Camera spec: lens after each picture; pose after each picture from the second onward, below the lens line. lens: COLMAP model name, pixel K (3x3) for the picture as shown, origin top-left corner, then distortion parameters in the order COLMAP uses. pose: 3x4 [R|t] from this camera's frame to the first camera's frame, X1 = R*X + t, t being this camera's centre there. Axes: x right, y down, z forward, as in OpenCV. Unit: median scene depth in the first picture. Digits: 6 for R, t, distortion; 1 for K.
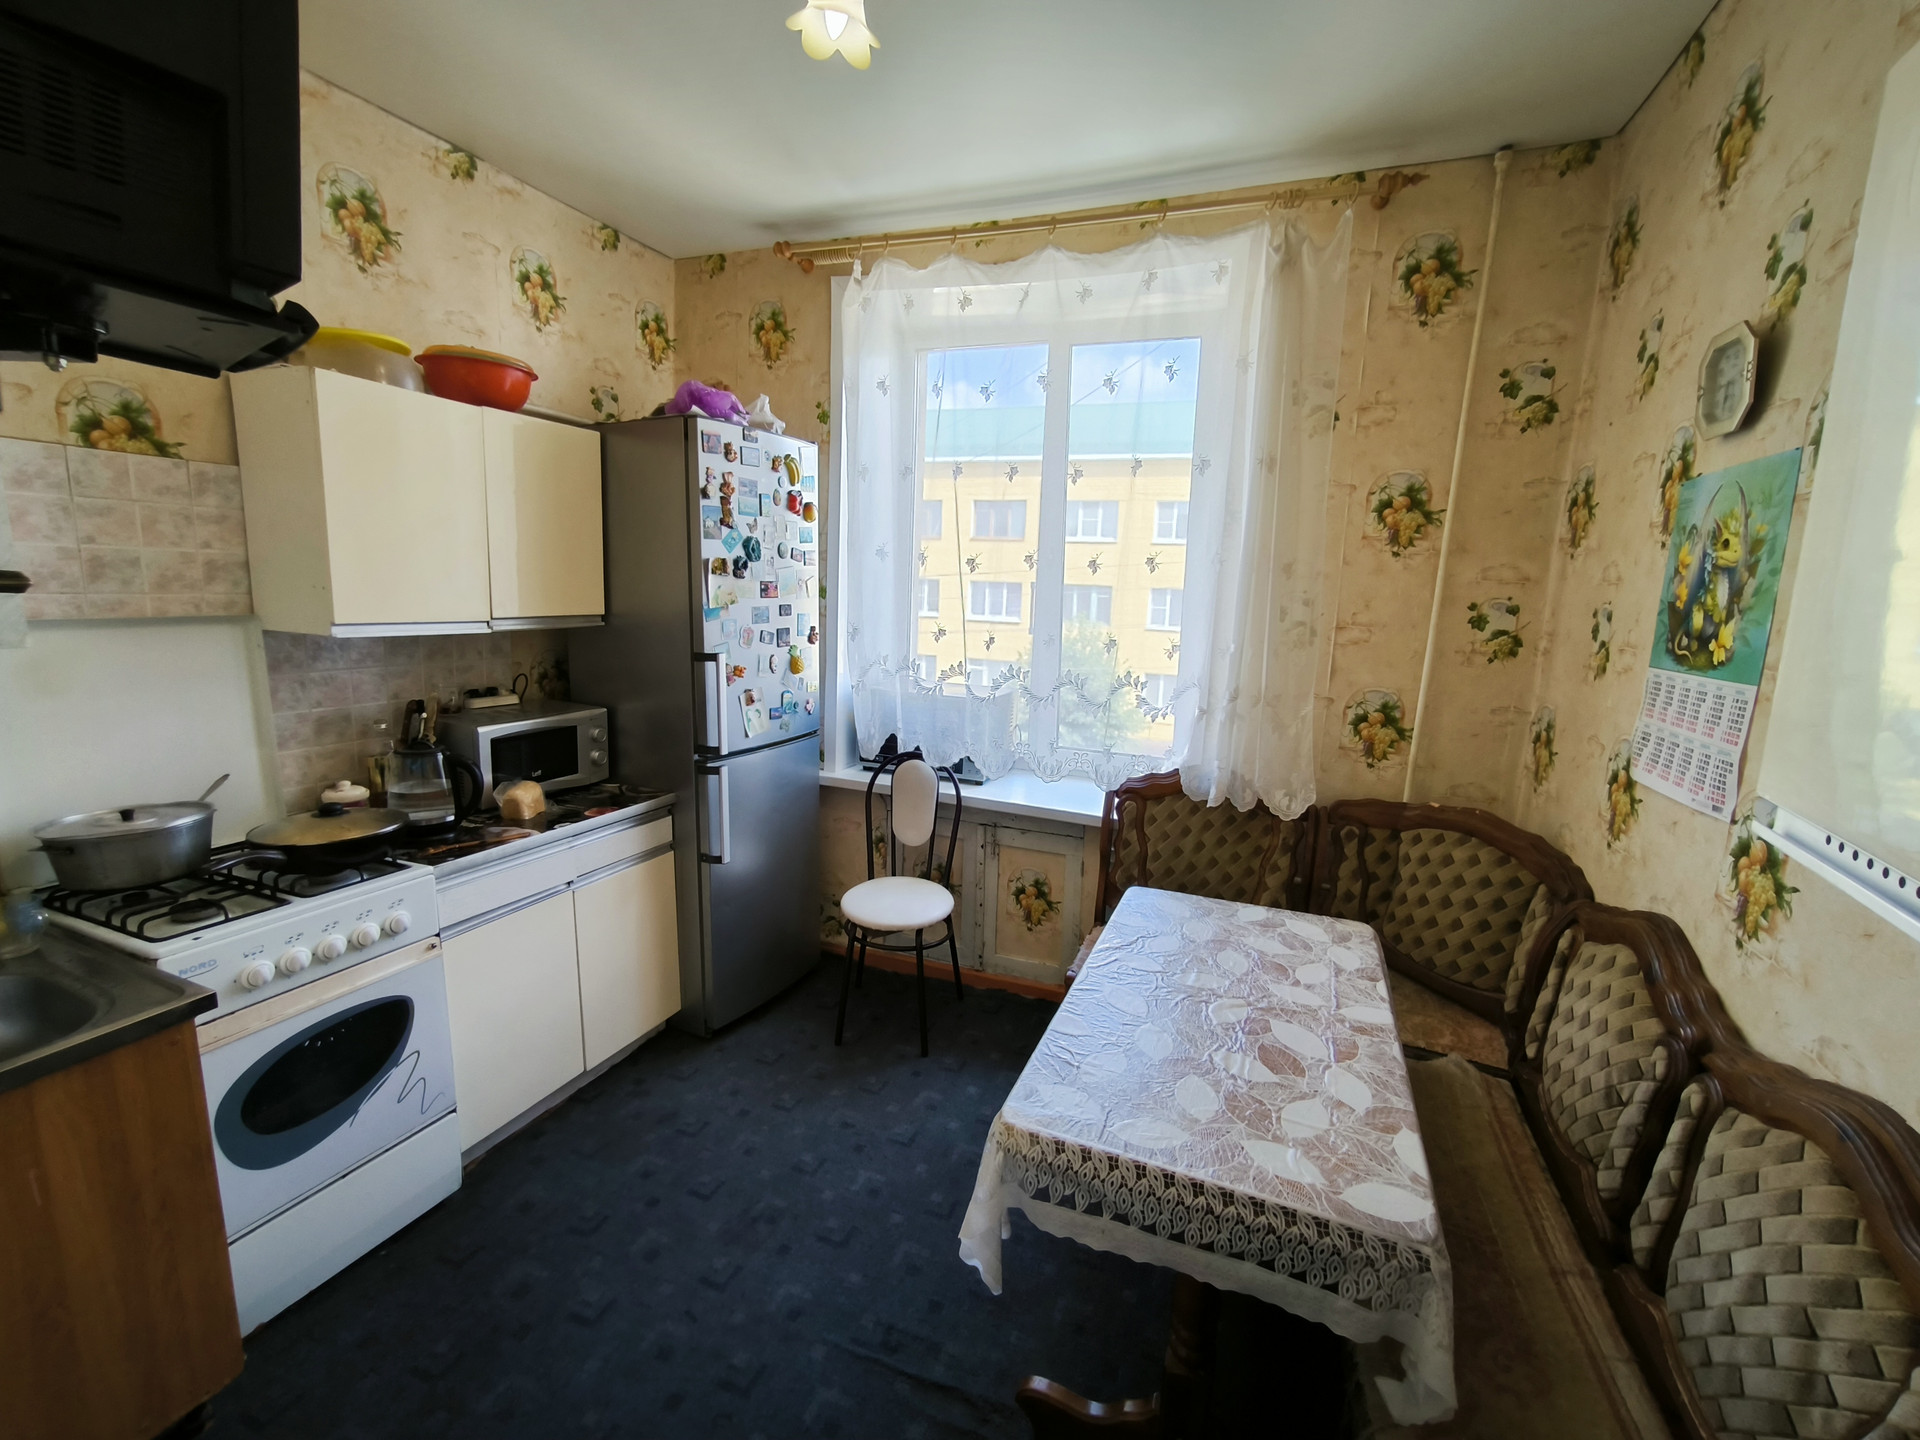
lens RADIAL K [[833.9, 0, 959.1], [0, 833.9, 724.2], [0, 0, 1]] dist [-0.007235, 0.006061]
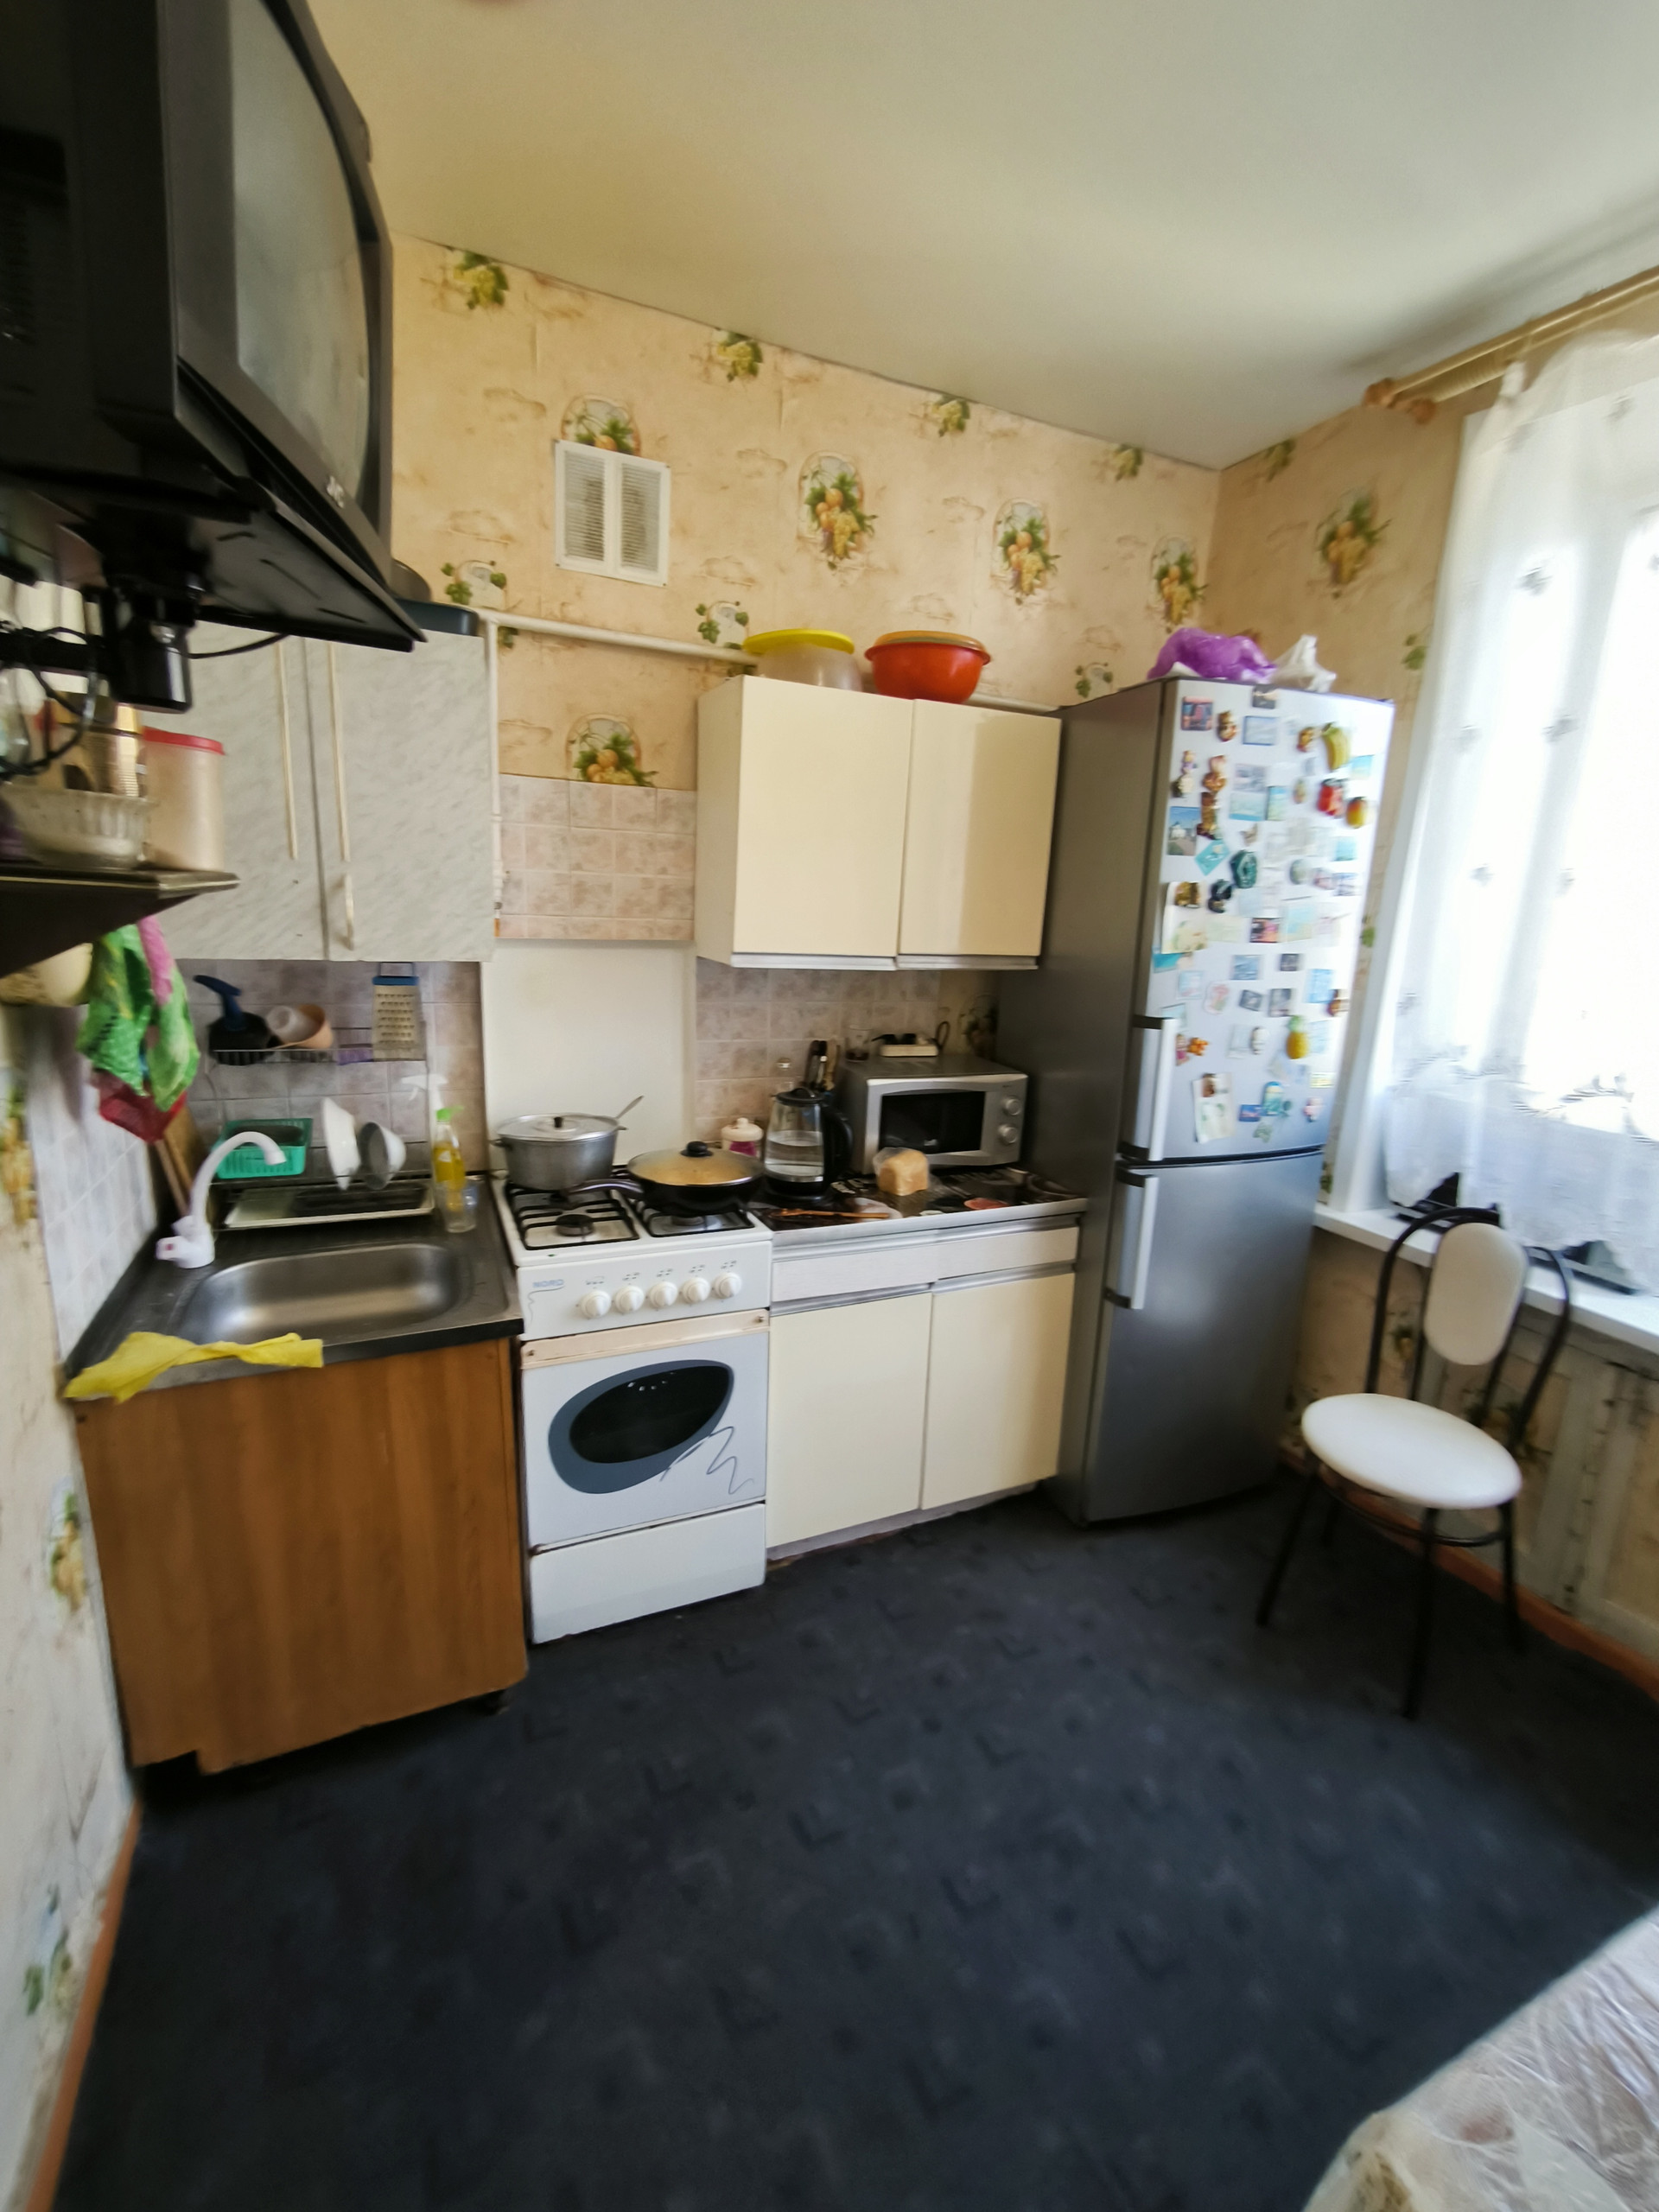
lens RADIAL K [[960.8, 0, 809.8], [0, 960.8, 1104.3], [0, 0, 1]] dist [-0.007235, 0.006061]
pose [[0.729644, 0.146784, -0.667888, 0.047863], [-0.132686, 0.988518, 0.072295, -0.034031], [0.670831, 0.035870, 0.740742, 0.211767]]
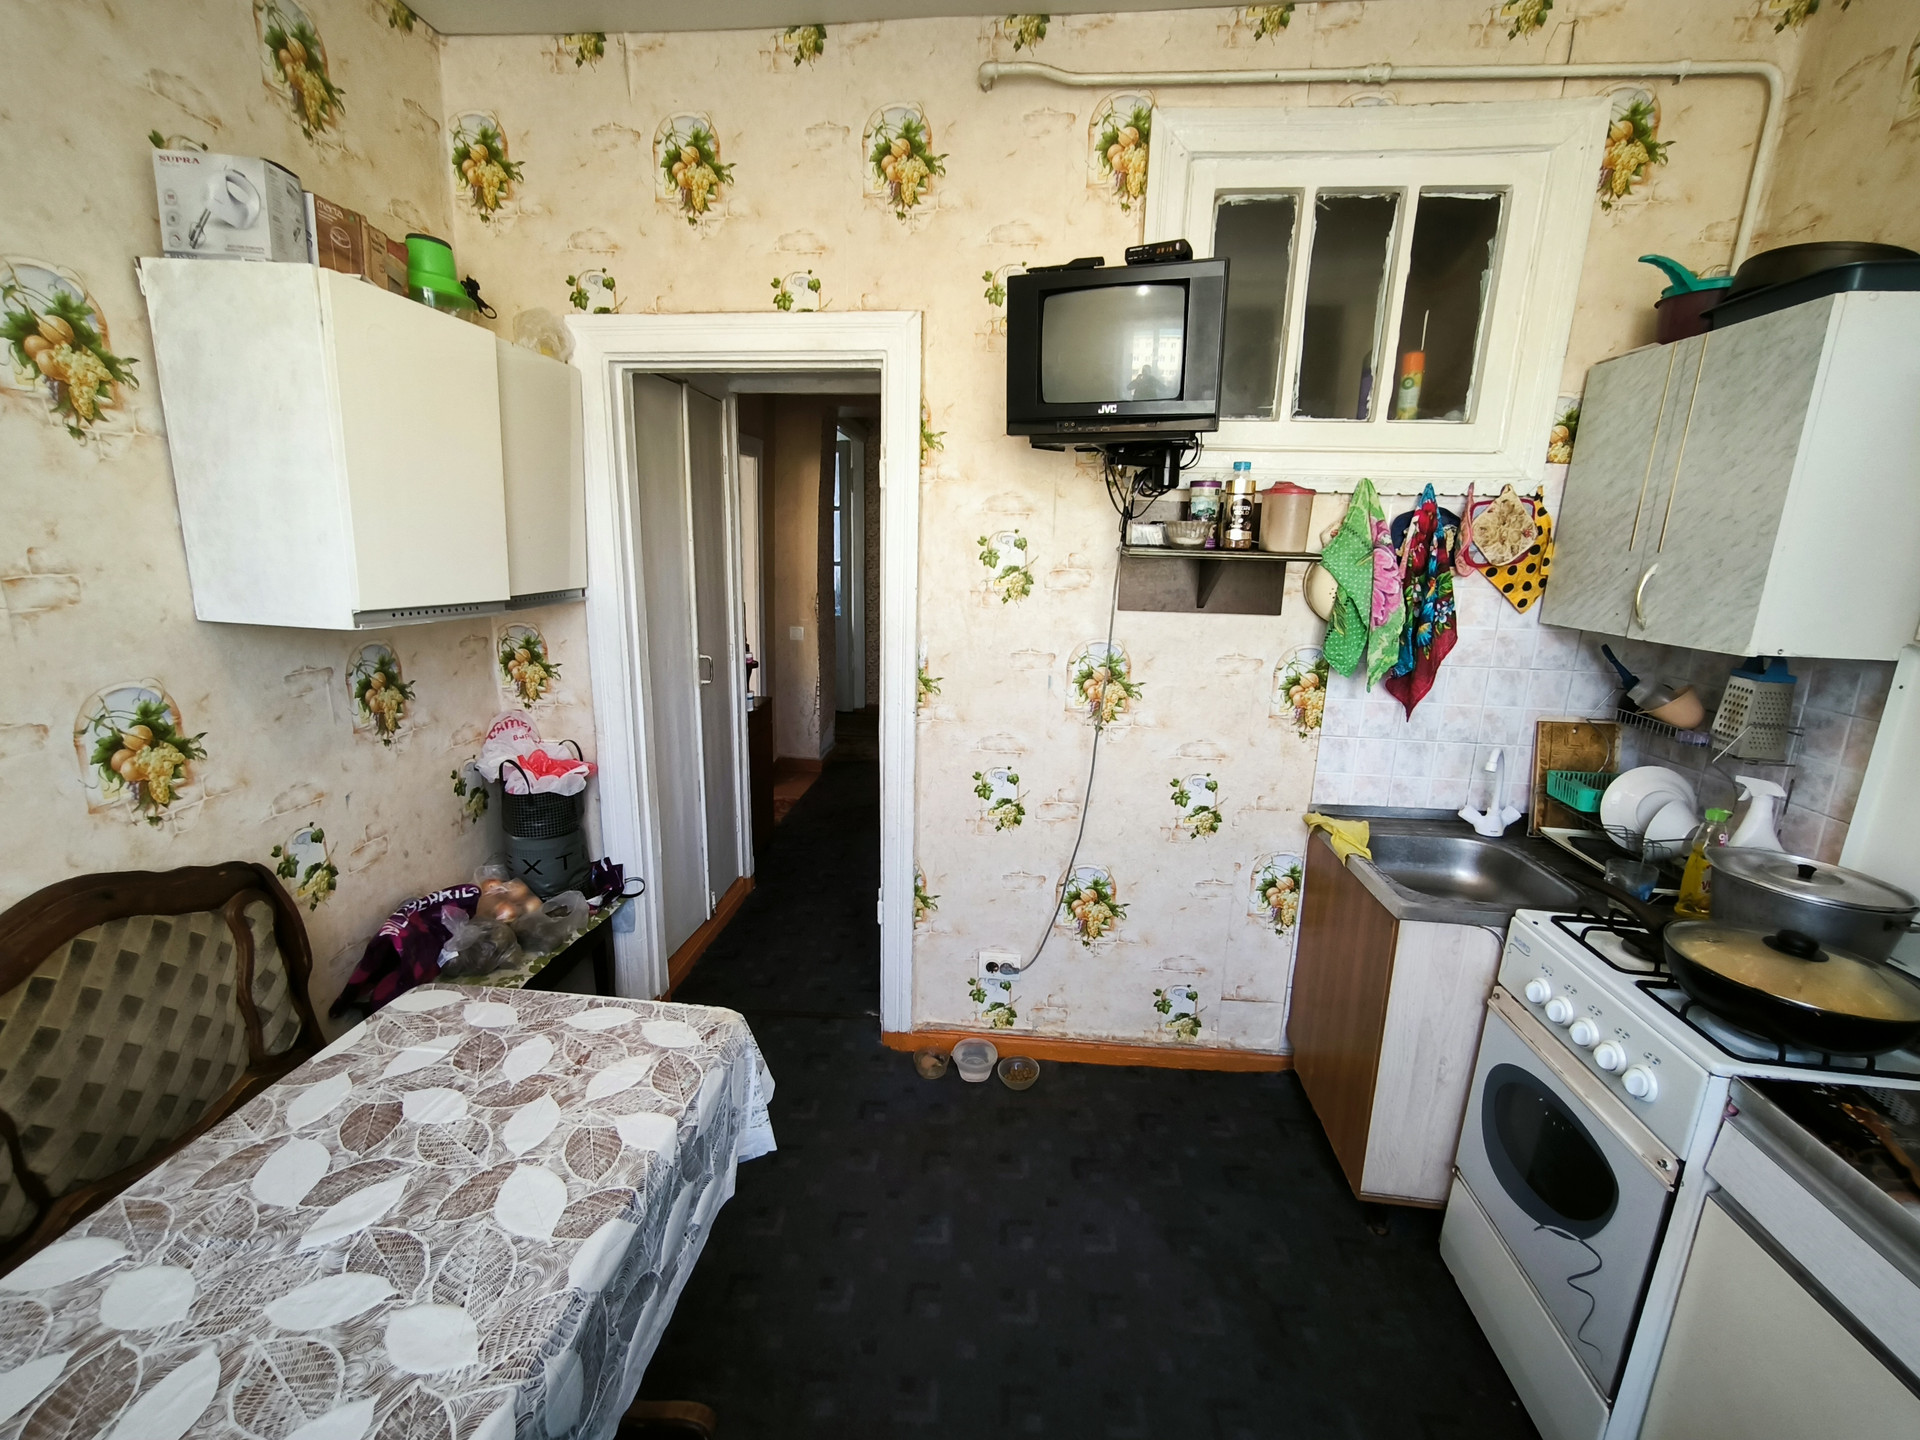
lens RADIAL K [[833.9, 0, 954.5], [0, 833.9, 729.0], [0, 0, 1]] dist [-0.007235, 0.006061]
pose [[-0.957161, 0.006221, -0.289491, 0.055882], [-0.105937, 0.922933, 0.370096, -0.172931], [0.269483, 0.384909, -0.882736, 1.010592]]
